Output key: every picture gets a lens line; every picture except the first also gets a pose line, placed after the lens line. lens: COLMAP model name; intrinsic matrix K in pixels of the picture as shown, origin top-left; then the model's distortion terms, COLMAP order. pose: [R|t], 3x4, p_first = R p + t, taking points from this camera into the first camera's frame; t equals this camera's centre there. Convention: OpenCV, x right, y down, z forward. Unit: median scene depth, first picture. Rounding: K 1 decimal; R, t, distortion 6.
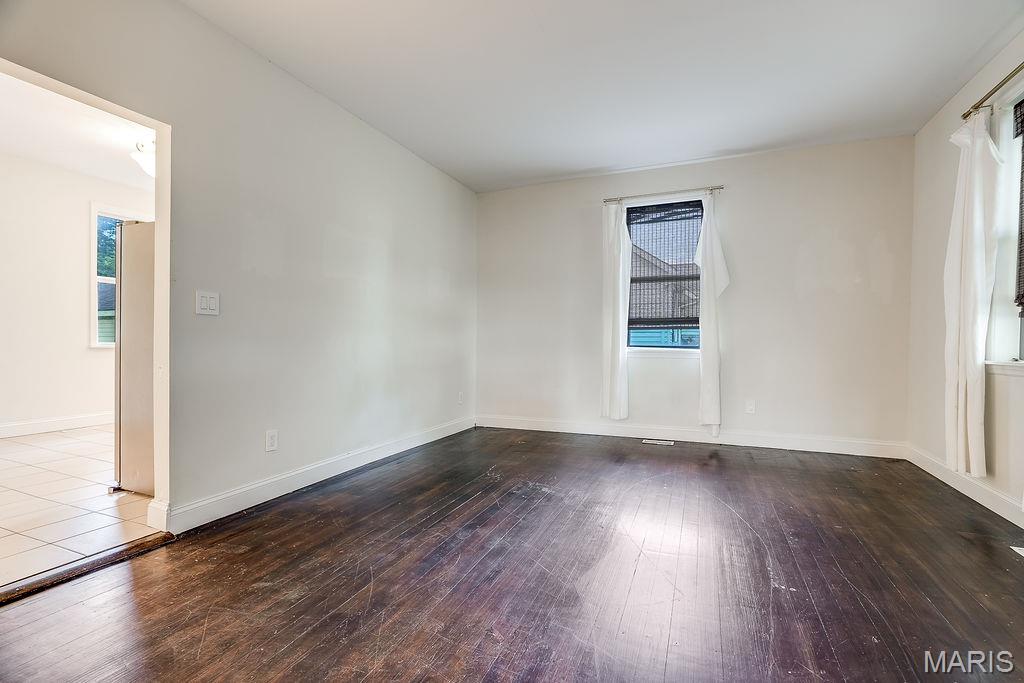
lens RADIAL K [[463.5, 0, 510.9], [0, 463.5, 356.4], [0, 0, 1]] dist [-0.001516, -0.000158]
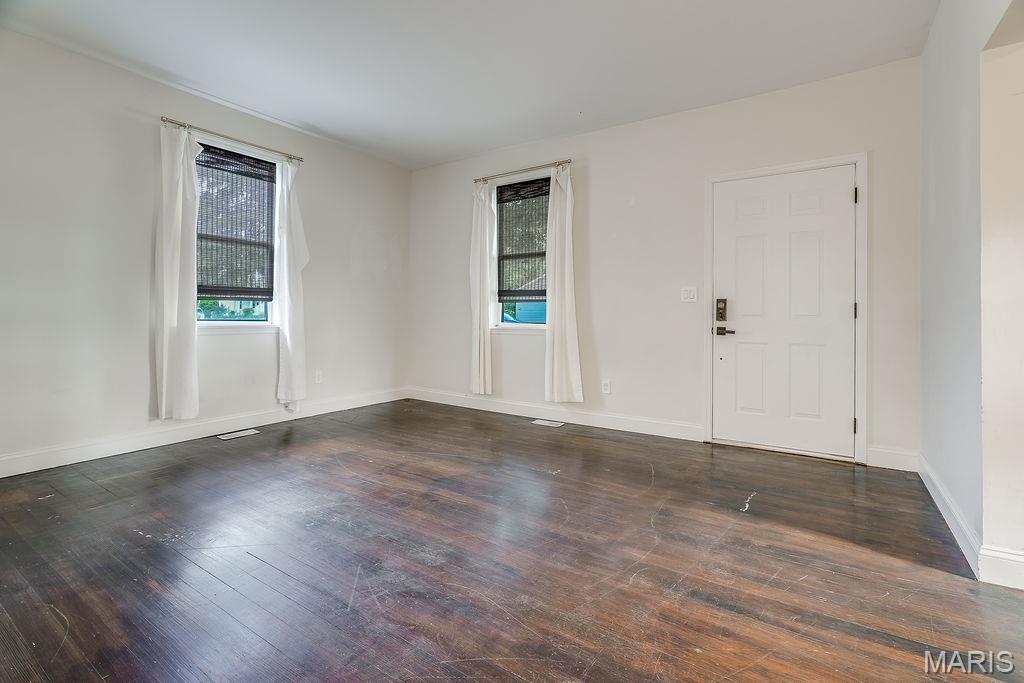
lens RADIAL K [[466.2, 0, 511.1], [0, 466.2, 329.4], [0, 0, 1]] dist [-0.001713, -0.000160]
pose [[0.195476, -0.036305, 0.980036, -0.474553], [0.026744, 0.999140, 0.031679, -0.021928], [-0.980344, 0.020018, 0.196279, 0.391160]]
